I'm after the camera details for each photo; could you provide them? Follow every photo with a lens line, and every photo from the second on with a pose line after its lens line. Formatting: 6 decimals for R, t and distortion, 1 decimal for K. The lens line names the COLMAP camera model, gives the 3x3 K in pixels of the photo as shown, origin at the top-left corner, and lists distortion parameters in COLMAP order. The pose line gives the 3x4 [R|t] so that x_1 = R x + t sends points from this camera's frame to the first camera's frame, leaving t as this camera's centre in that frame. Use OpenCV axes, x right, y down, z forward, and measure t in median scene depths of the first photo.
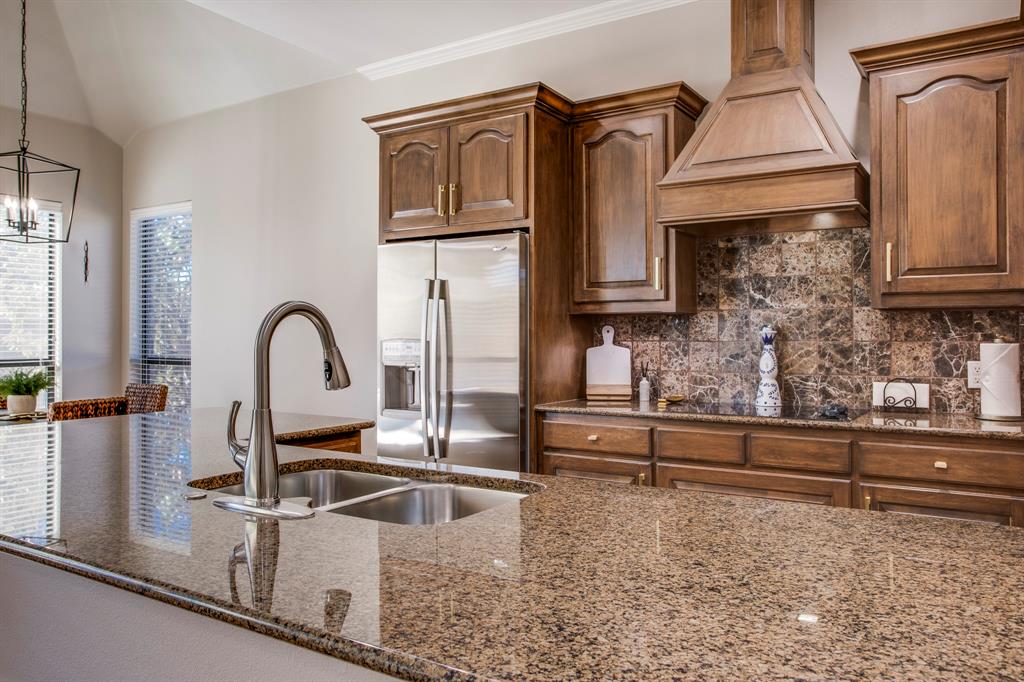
lens RADIAL K [[734.2, 0, 512.0], [0, 734.2, 341.0], [0, 0, 1]] dist [-0.003760, -0.000499]
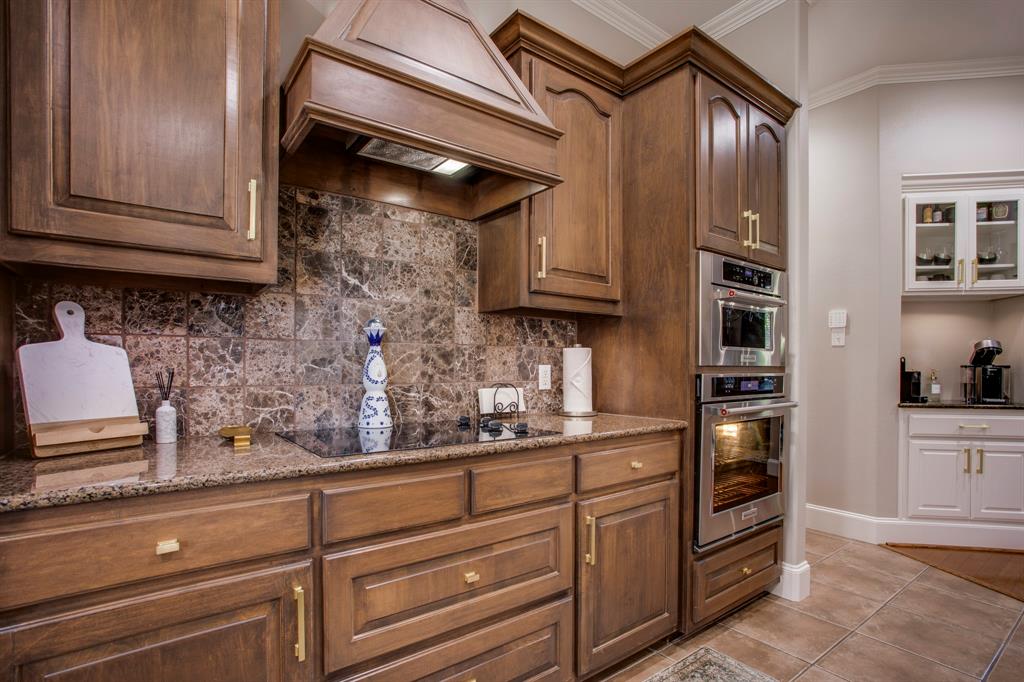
lens RADIAL K [[510.2, 0, 511.6], [0, 510.2, 364.3], [0, 0, 1]] dist [-0.001482, 0.000919]
pose [[0.373615, 0.004599, 0.927573, -0.085475], [0.000347, 0.999987, -0.005098, 0.026799], [-0.927584, 0.002226, 0.373608, 0.675461]]
